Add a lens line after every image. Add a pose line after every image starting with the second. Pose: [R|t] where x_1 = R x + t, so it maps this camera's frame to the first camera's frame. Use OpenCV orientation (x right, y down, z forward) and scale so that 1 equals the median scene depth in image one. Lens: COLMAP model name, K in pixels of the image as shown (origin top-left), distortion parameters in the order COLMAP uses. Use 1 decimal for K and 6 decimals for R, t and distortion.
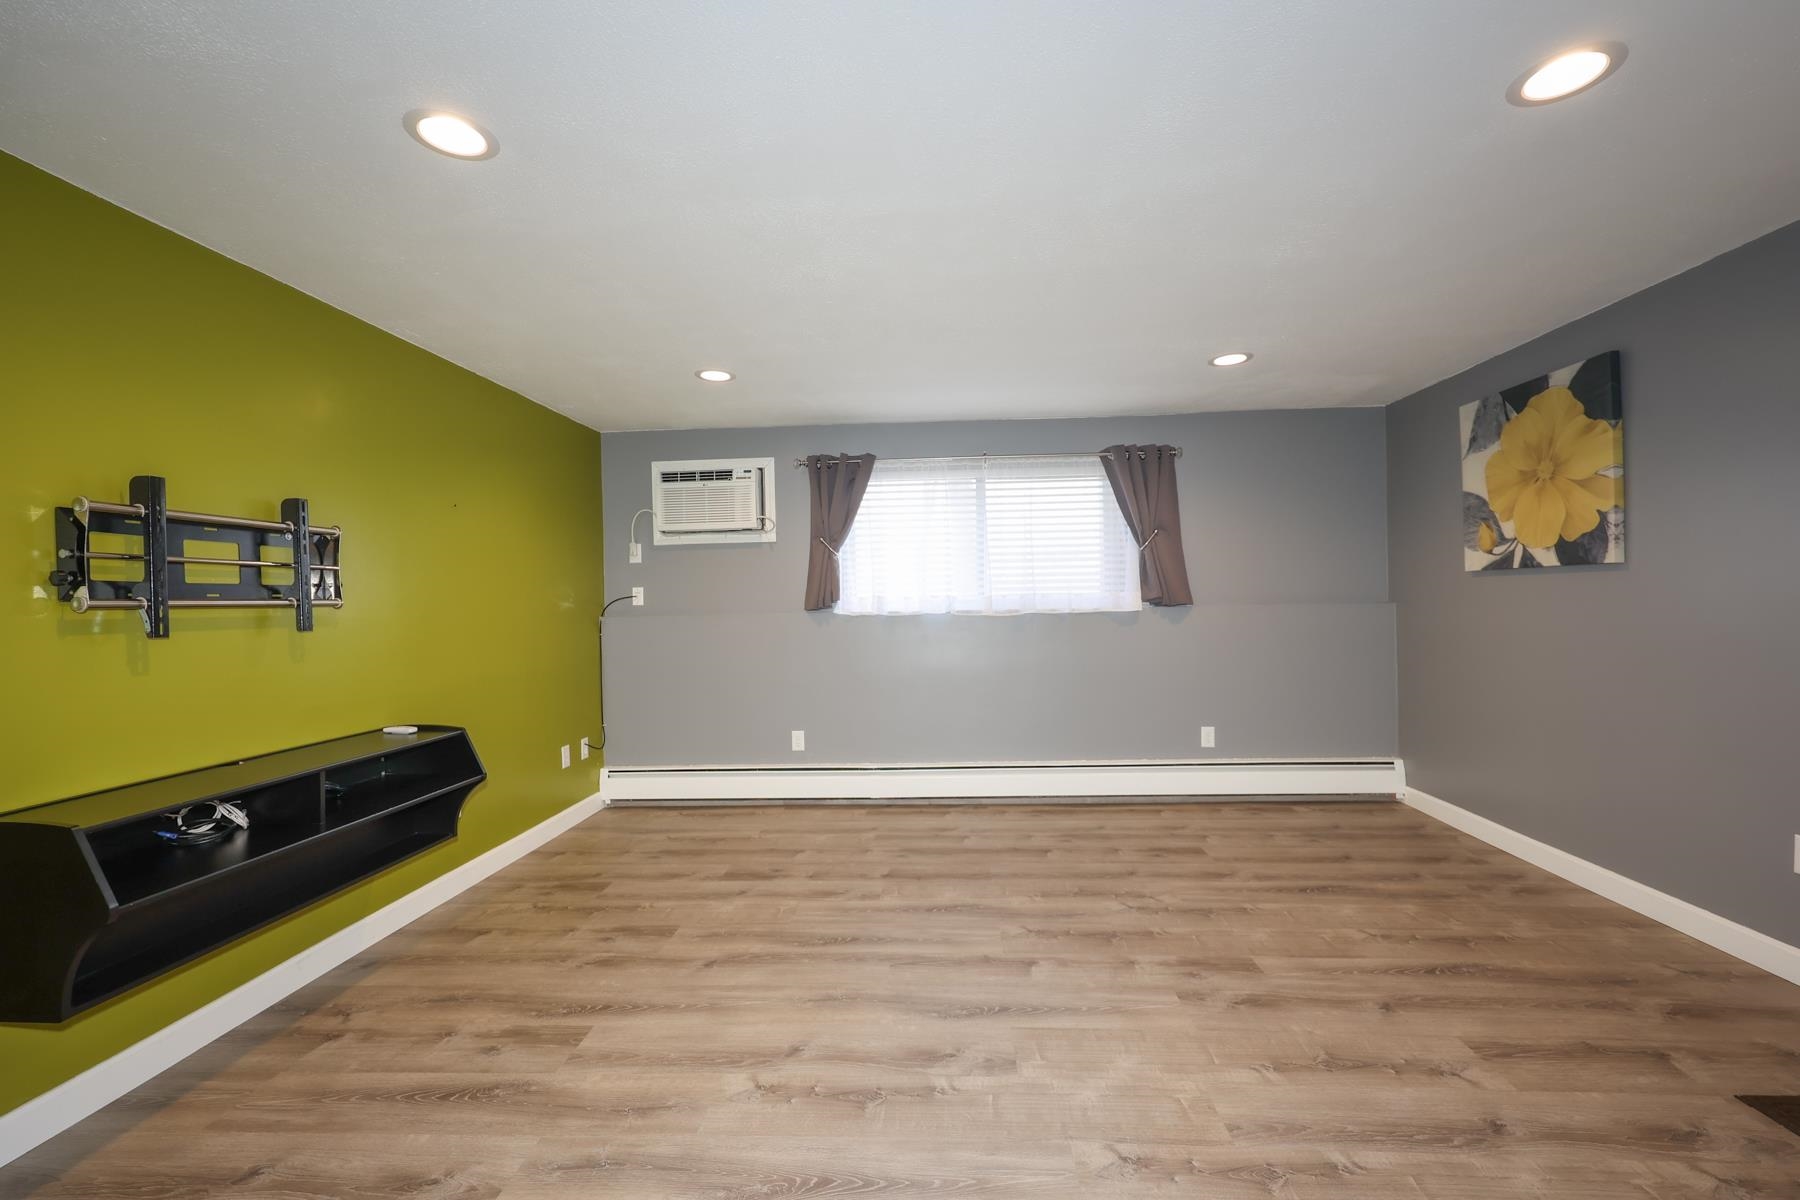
lens RADIAL K [[733.8, 0, 905.5], [0, 733.8, 603.4], [0, 0, 1]] dist [0.002536, 0.000141]
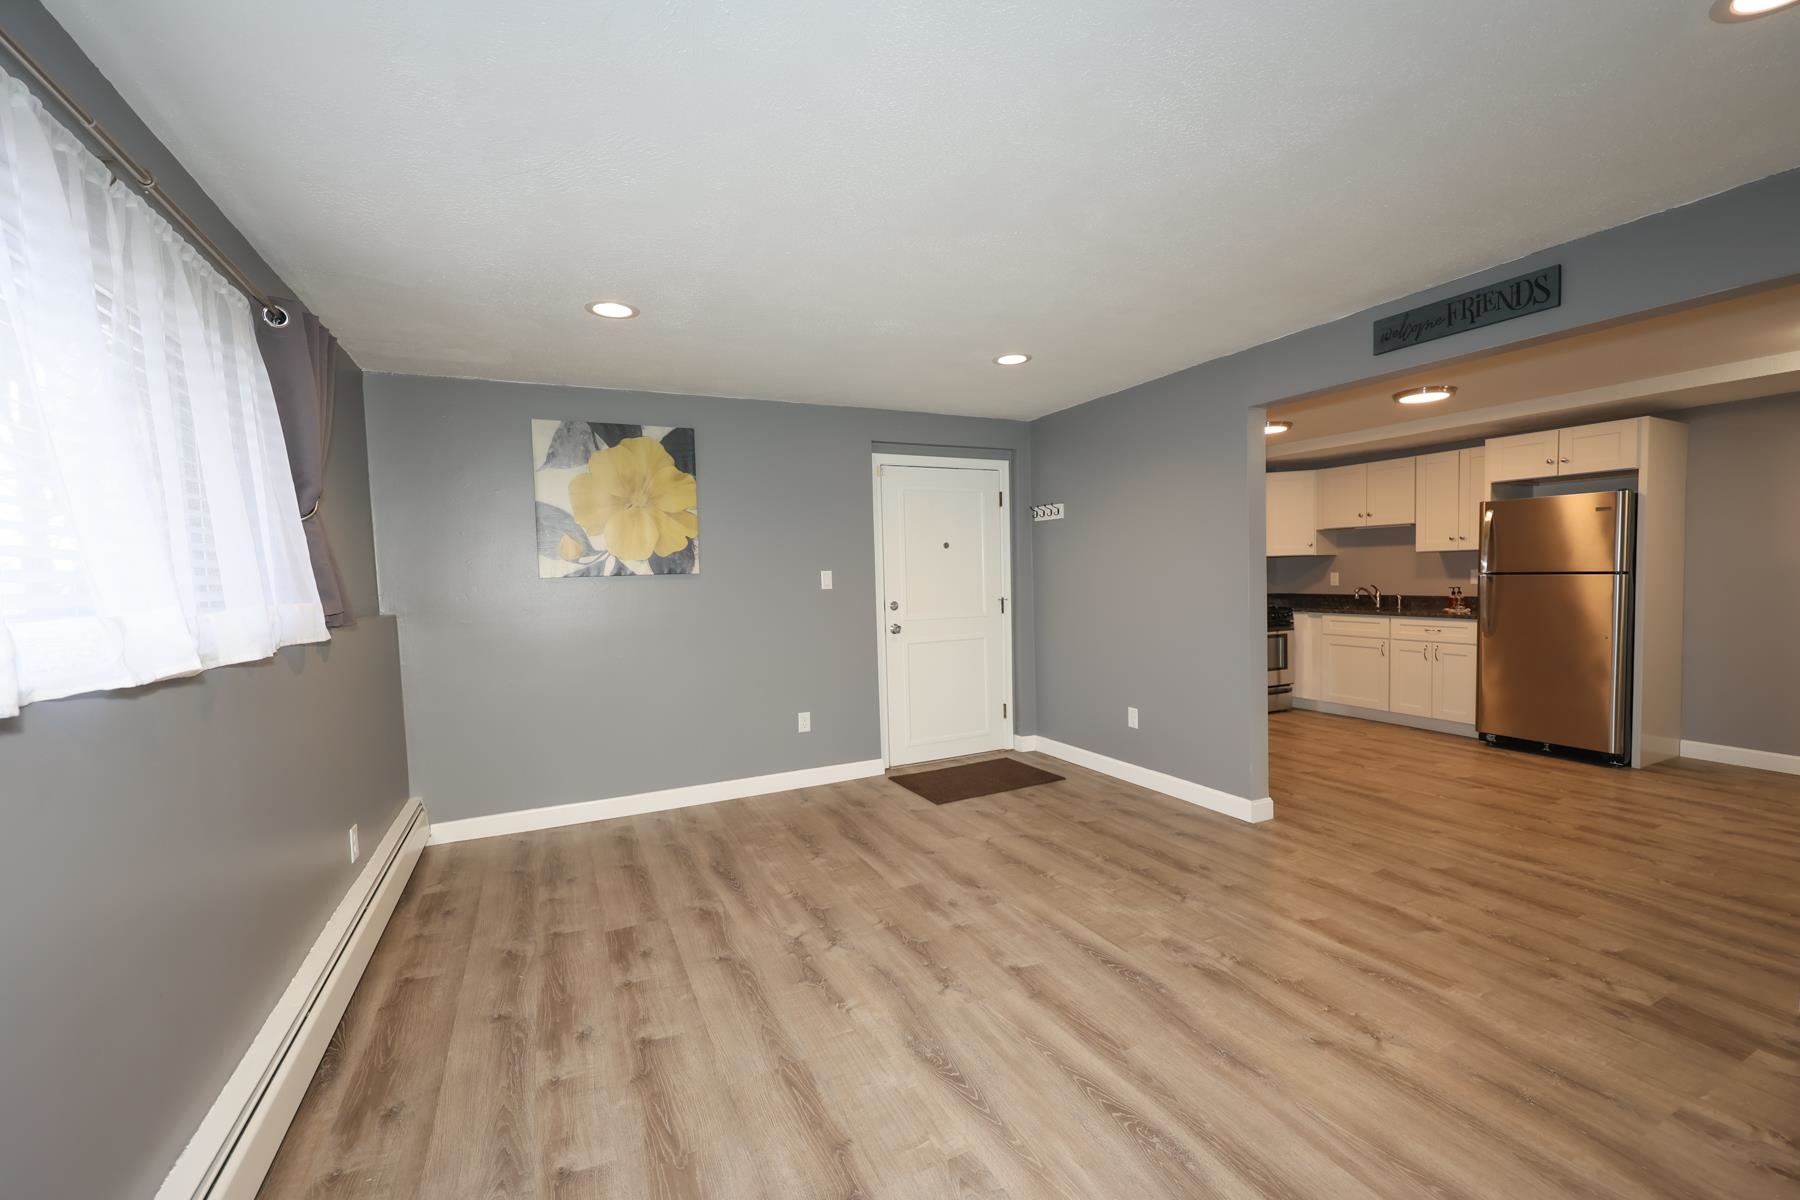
lens RADIAL K [[733.8, 0, 901.0], [0, 733.8, 597.9], [0, 0, 1]] dist [0.002536, 0.000141]
pose [[-0.489601, 0.001183, 0.871946, -0.482026], [0.041771, 0.998883, 0.022100, -0.020436], [-0.870945, 0.047242, -0.489104, 1.275534]]
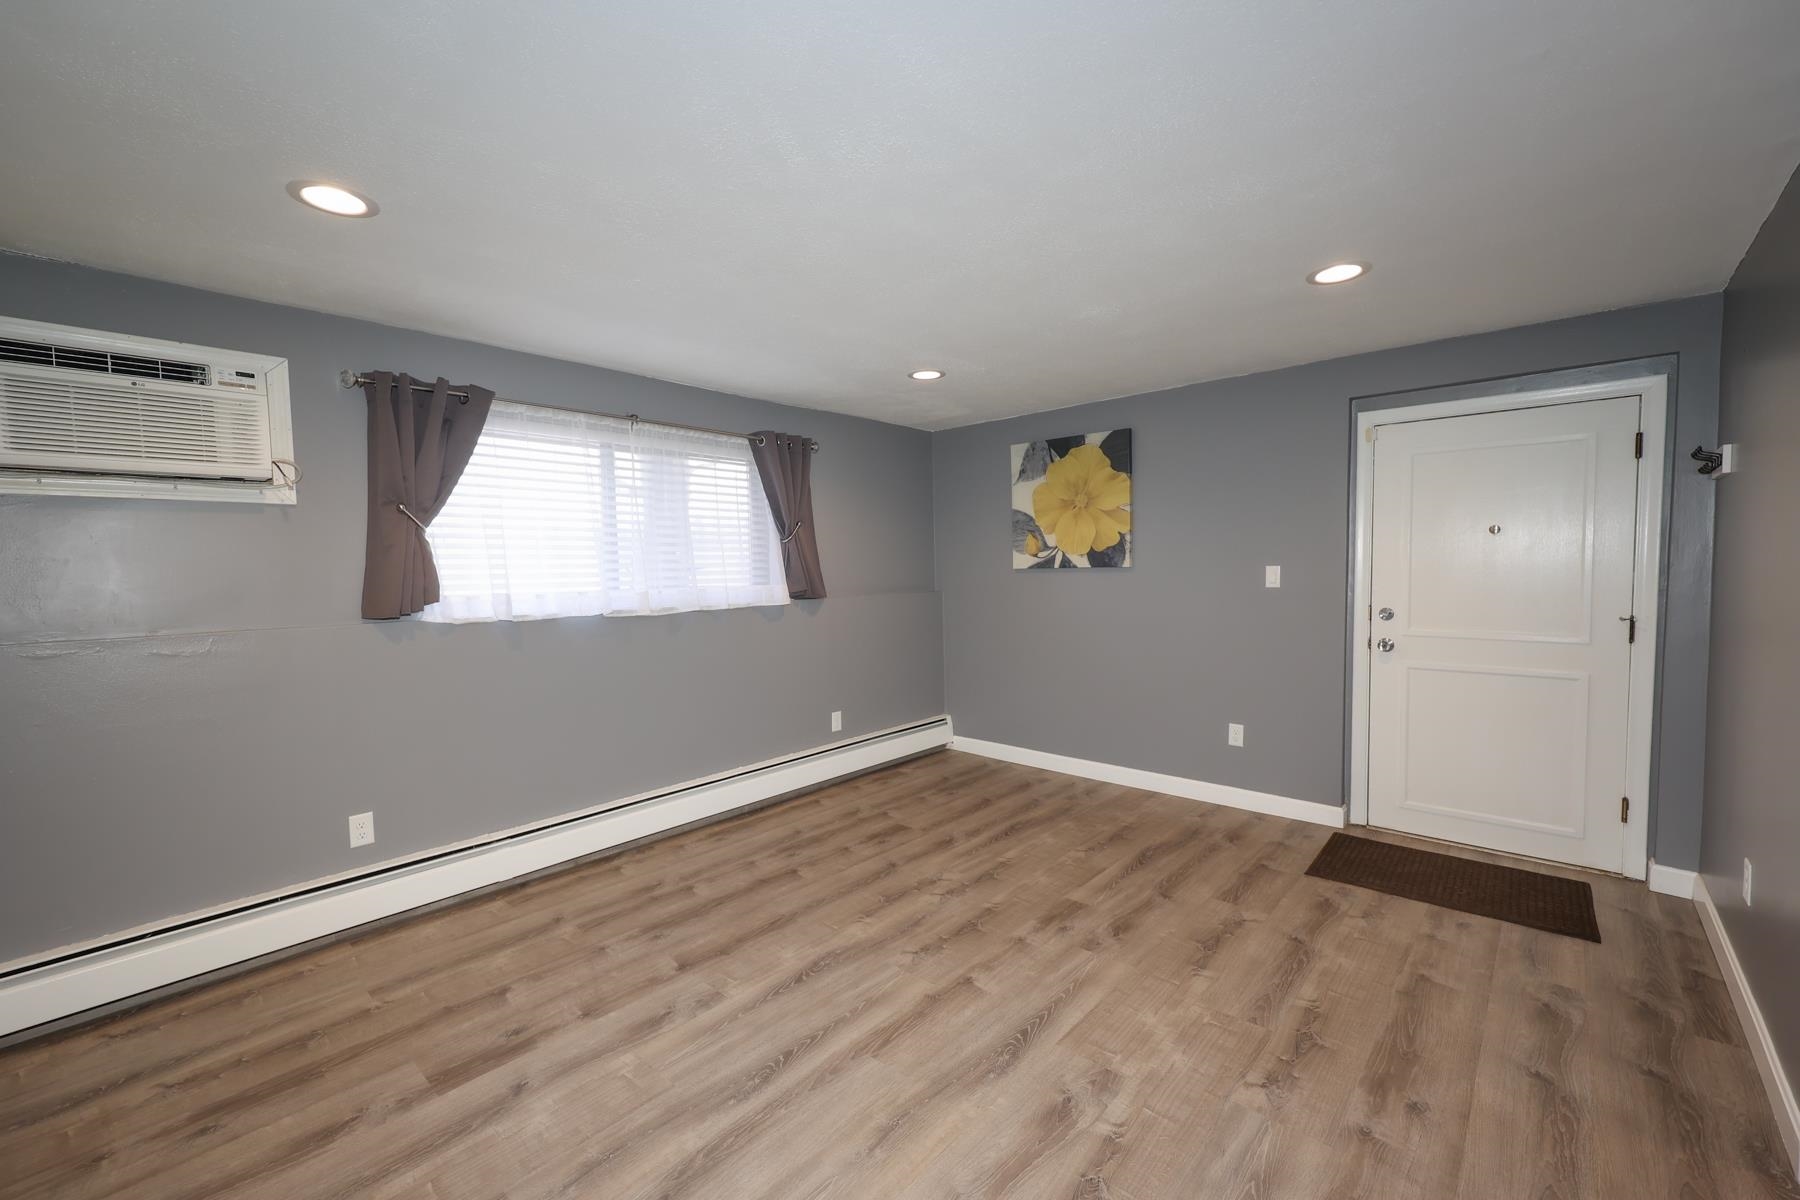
lens RADIAL K [[733.8, 0, 897.4], [0, 733.8, 609.3], [0, 0, 1]] dist [0.002536, 0.000141]
pose [[0.628631, -0.035613, 0.776888, -0.499827], [0.008450, 0.999205, 0.038967, -0.029170], [-0.777658, -0.017931, 0.628432, 0.383030]]
